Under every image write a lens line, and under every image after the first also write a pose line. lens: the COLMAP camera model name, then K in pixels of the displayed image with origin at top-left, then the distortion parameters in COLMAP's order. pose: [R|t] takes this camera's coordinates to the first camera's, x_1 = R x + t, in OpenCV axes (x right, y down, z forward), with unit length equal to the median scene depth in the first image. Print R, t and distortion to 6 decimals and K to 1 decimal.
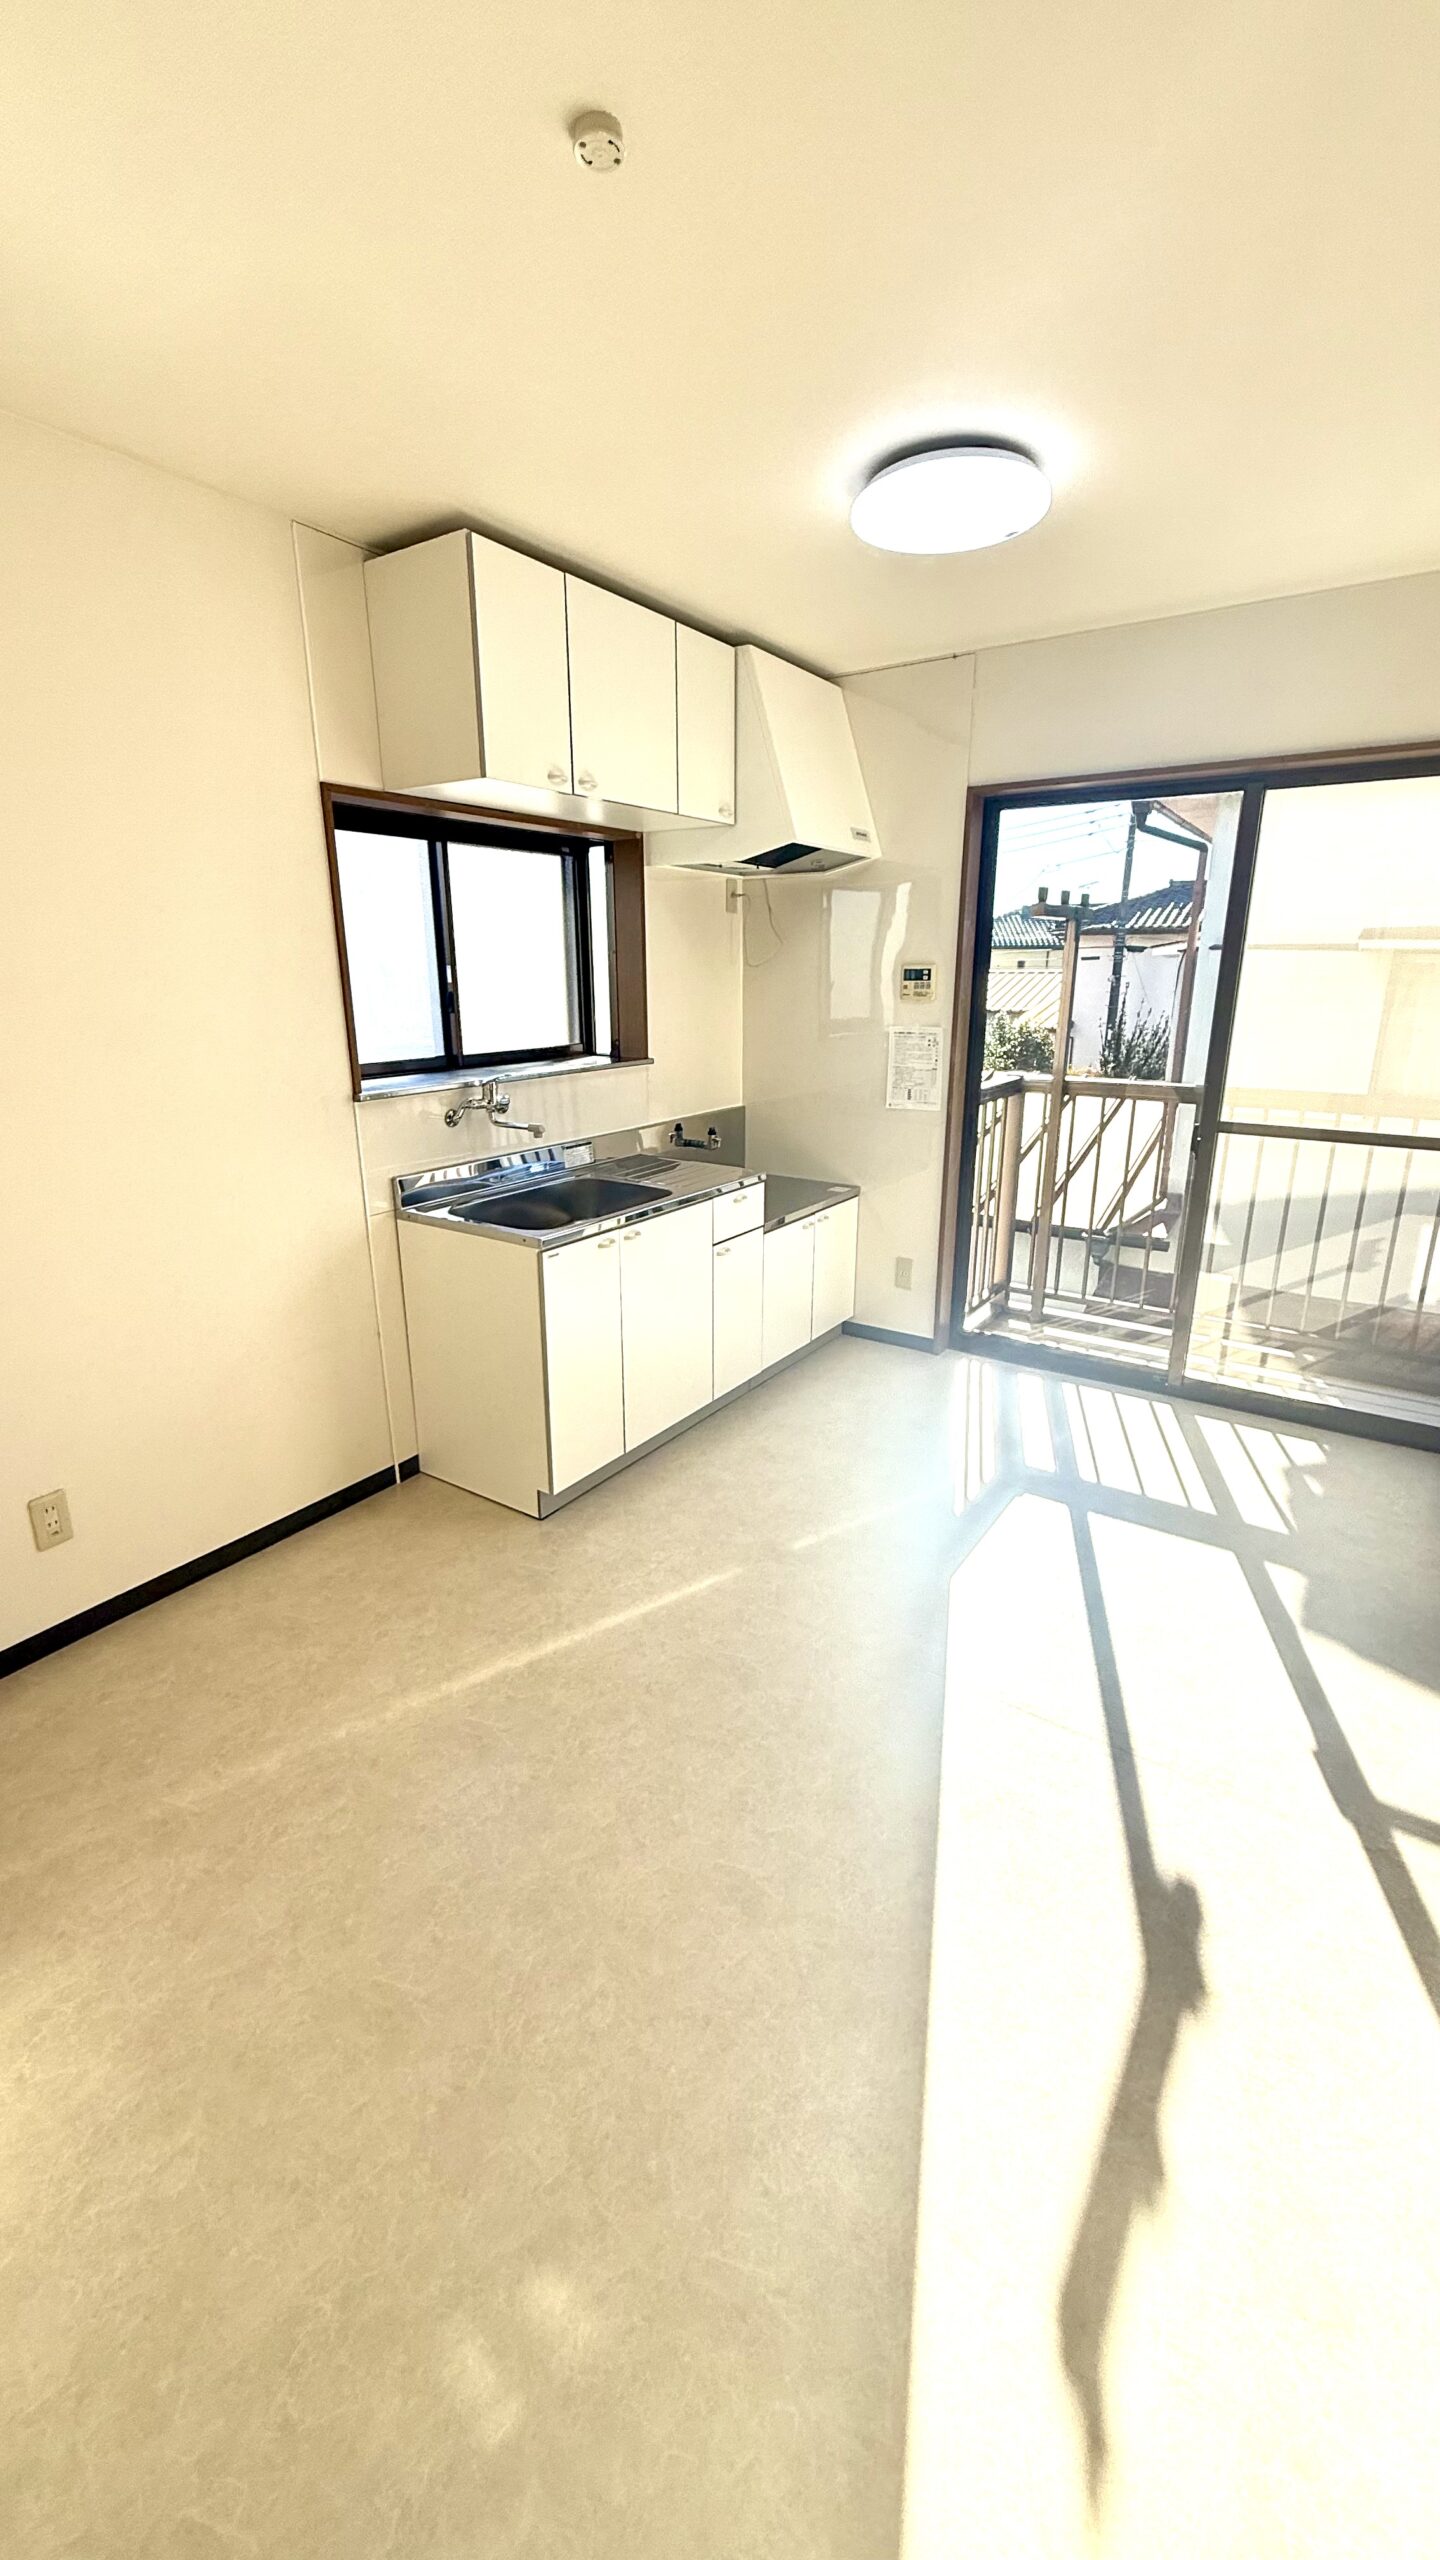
lens RADIAL K [[1016.0, 0, 713.4], [0, 1016.0, 1276.5], [0, 0, 1]] dist [0.001039, -0.000687]
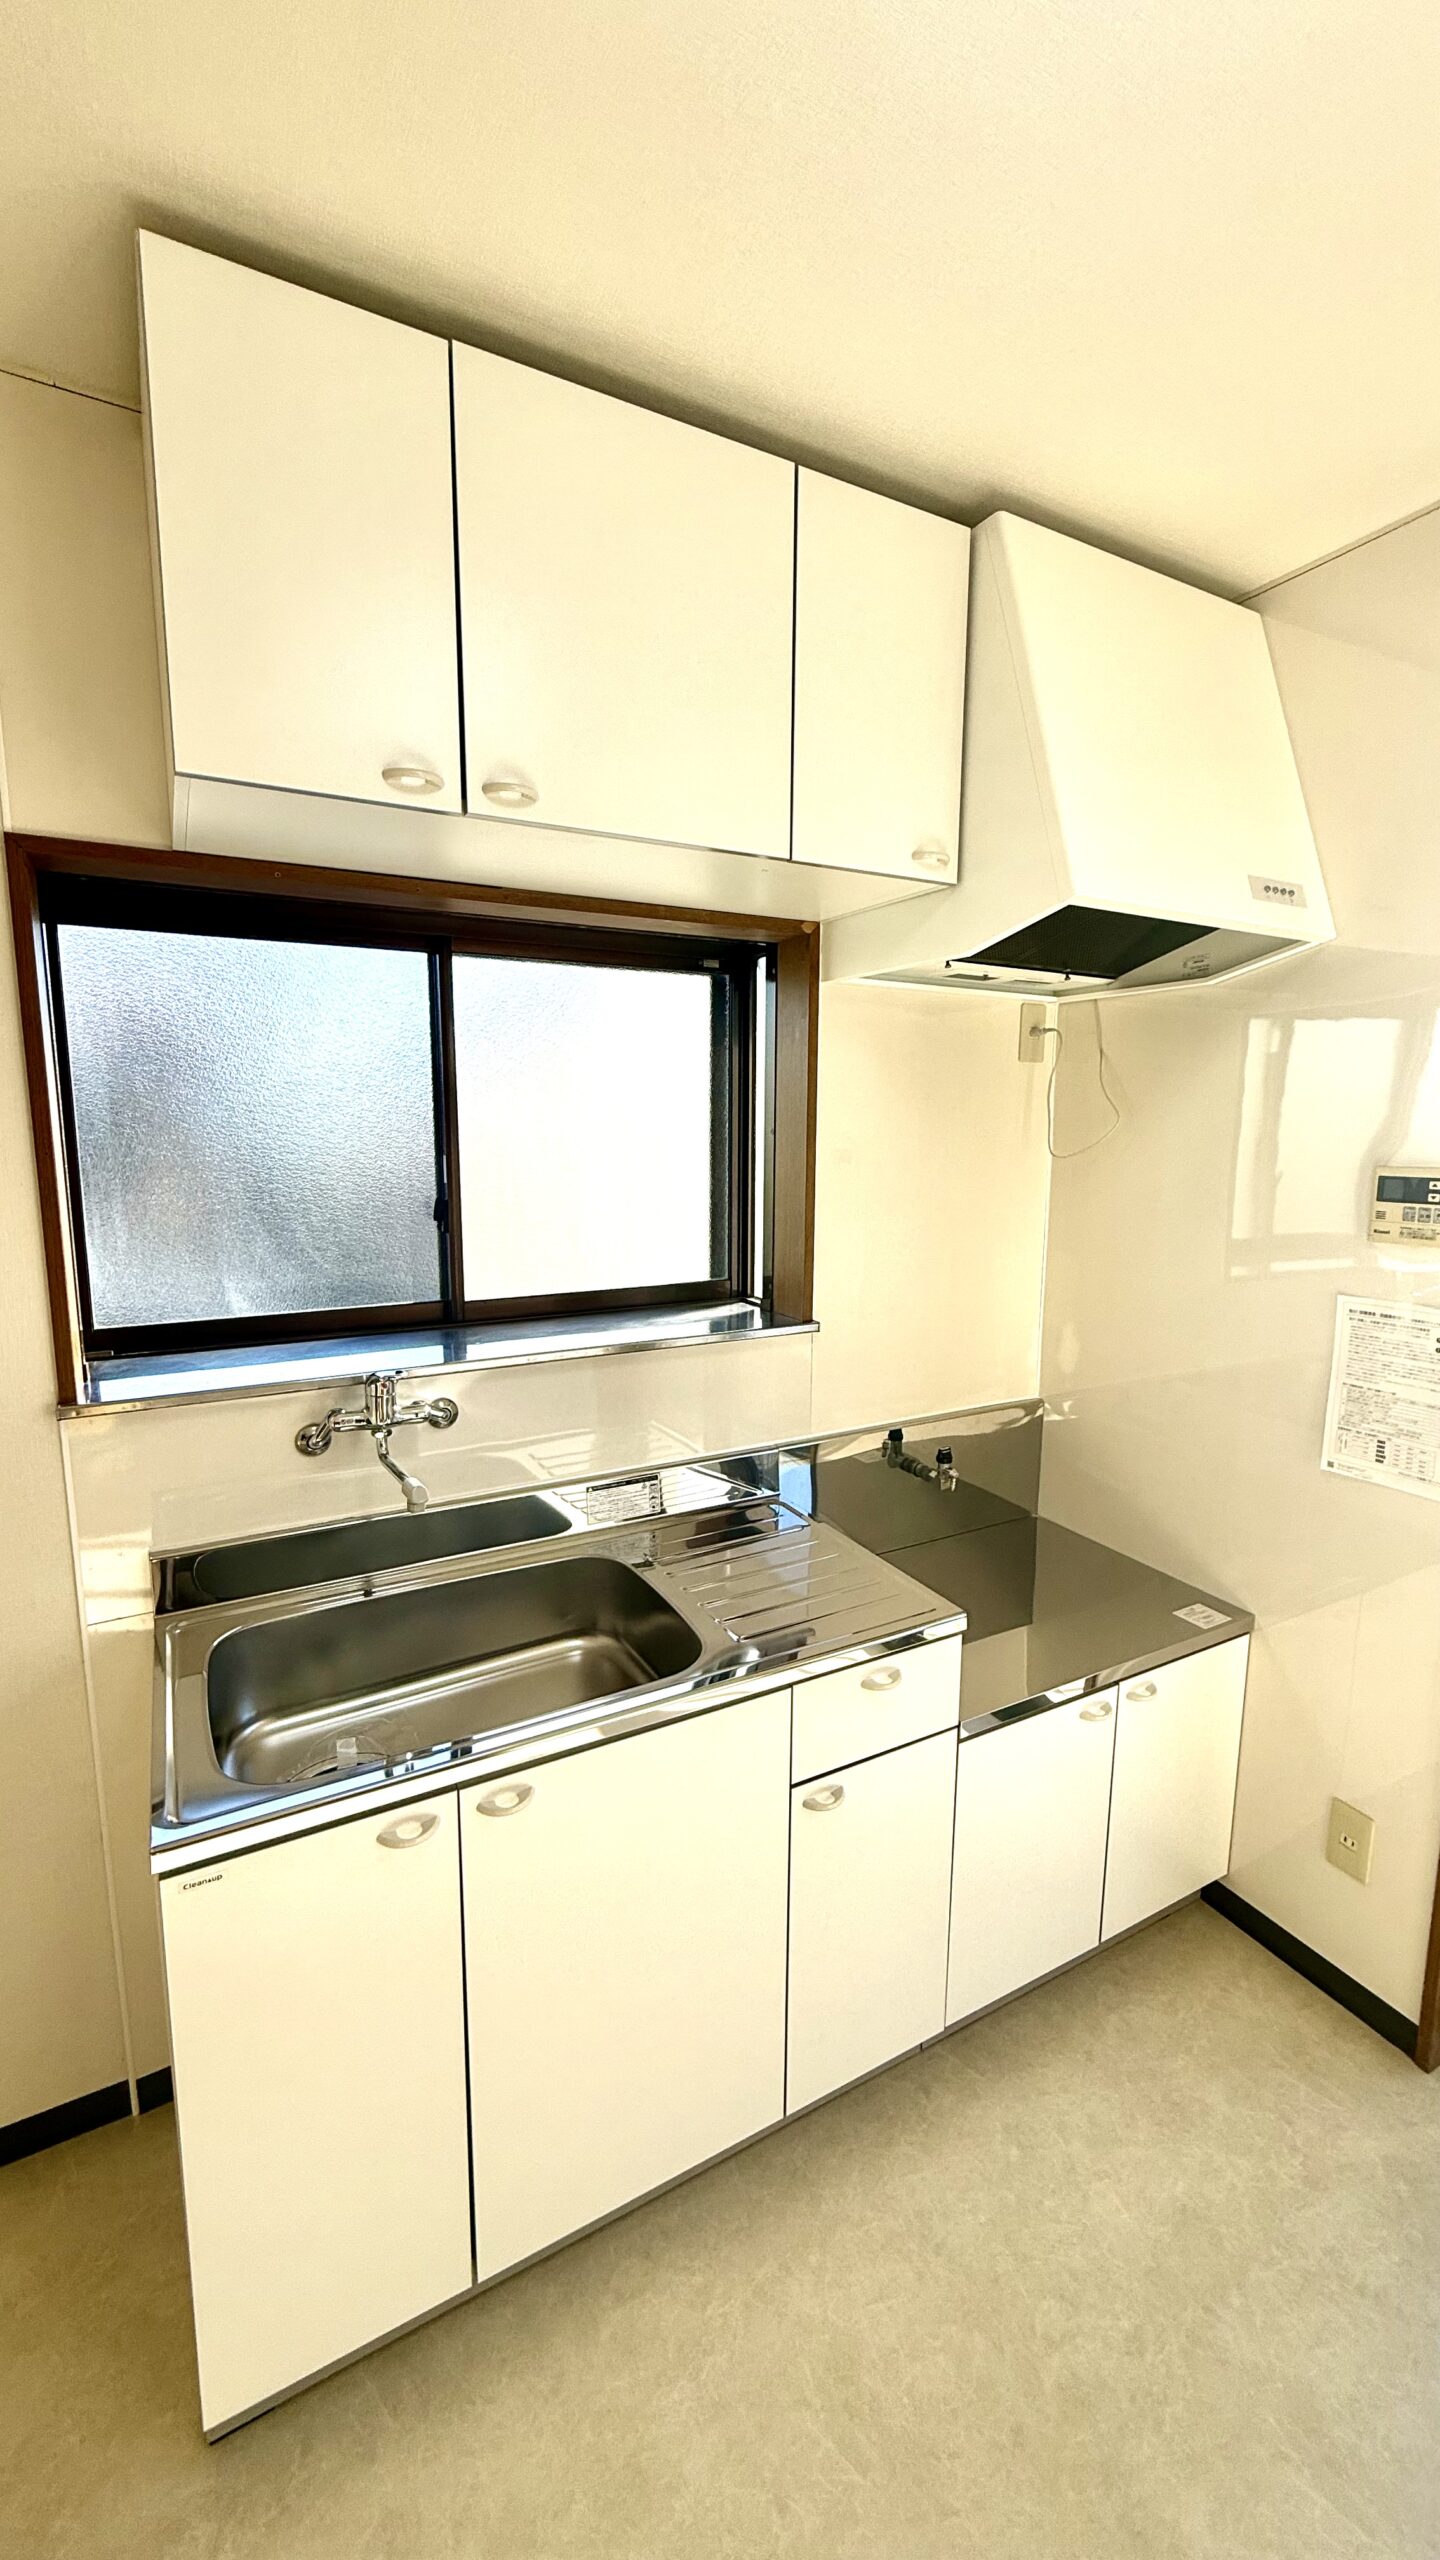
lens RADIAL K [[1016.0, 0, 724.2], [0, 1016.0, 1279.3], [0, 0, 1]] dist [0.001039, -0.000687]
pose [[0.892059, 0.077480, -0.445228, 0.140996], [-0.138393, 0.984696, -0.105925, -0.181262], [0.430207, 0.156108, 0.889130, 0.517676]]
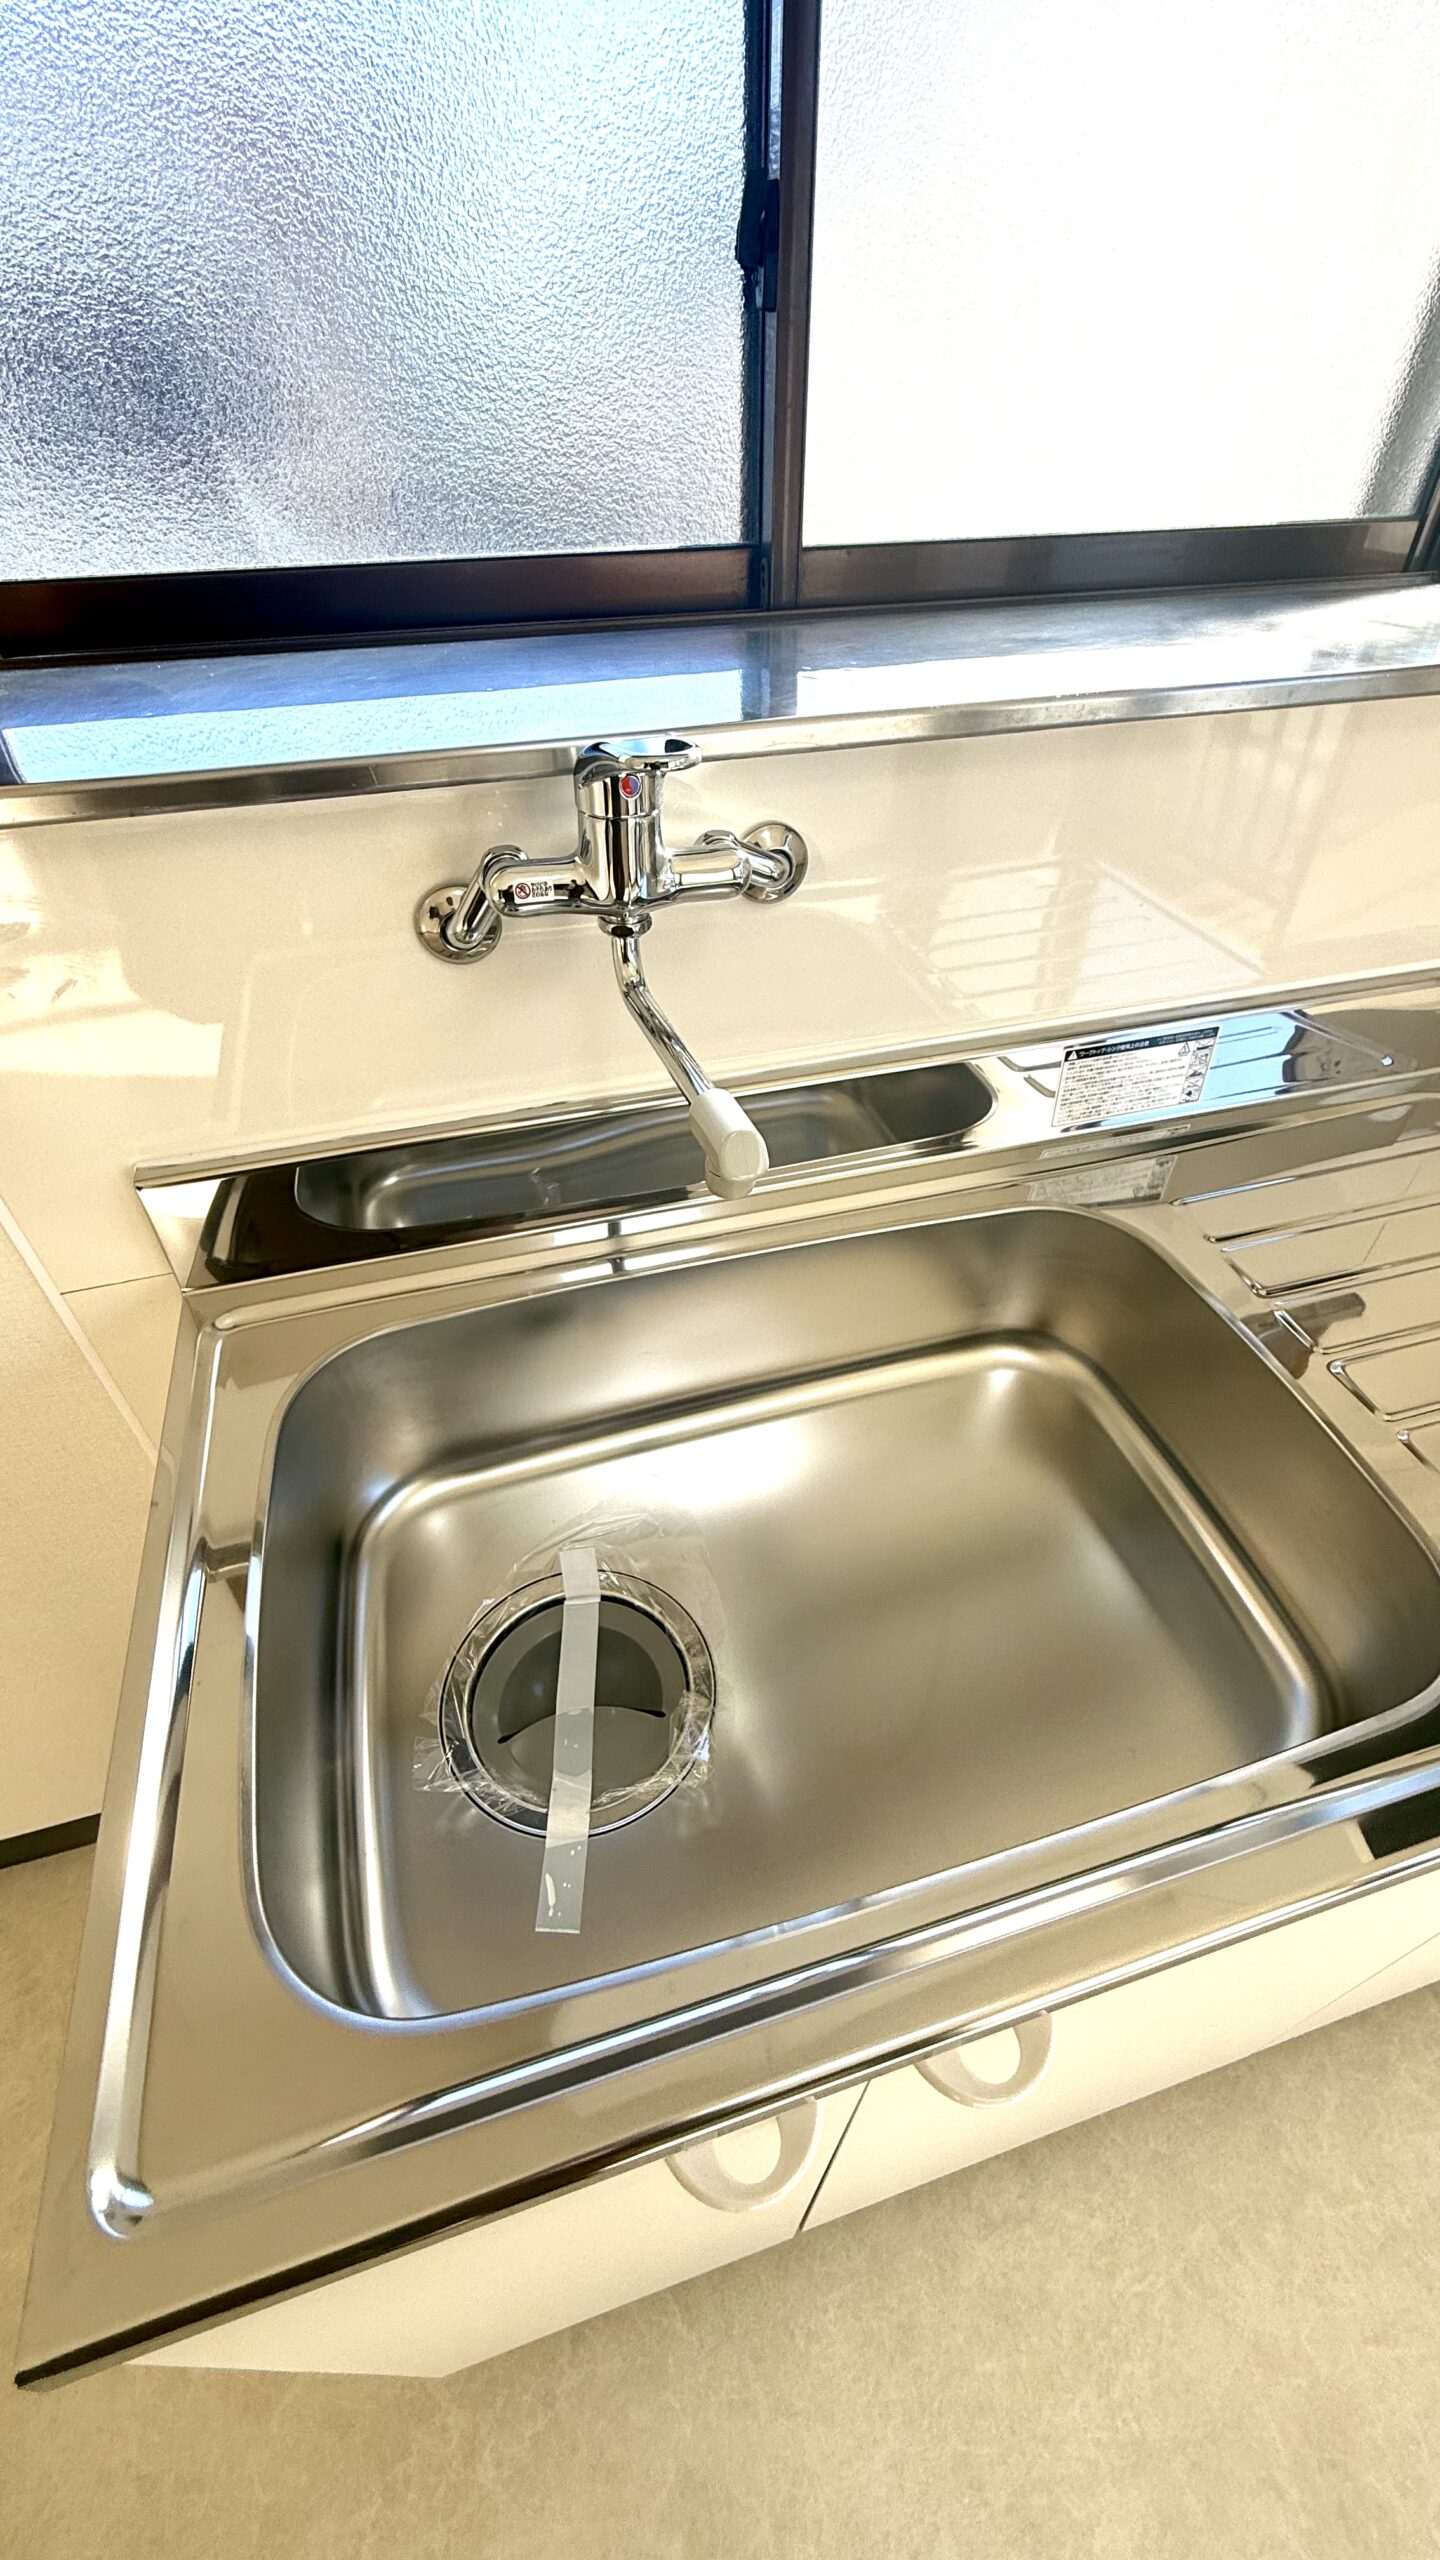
lens RADIAL K [[1016.0, 0, 718.3], [0, 1016.0, 1278.7], [0, 0, 1]] dist [0.001039, -0.000687]
pose [[0.769802, 0.423606, -0.477454, -0.070946], [-0.179383, 0.861462, 0.475085, -0.172755], [0.612557, -0.280074, 0.739143, 0.730423]]
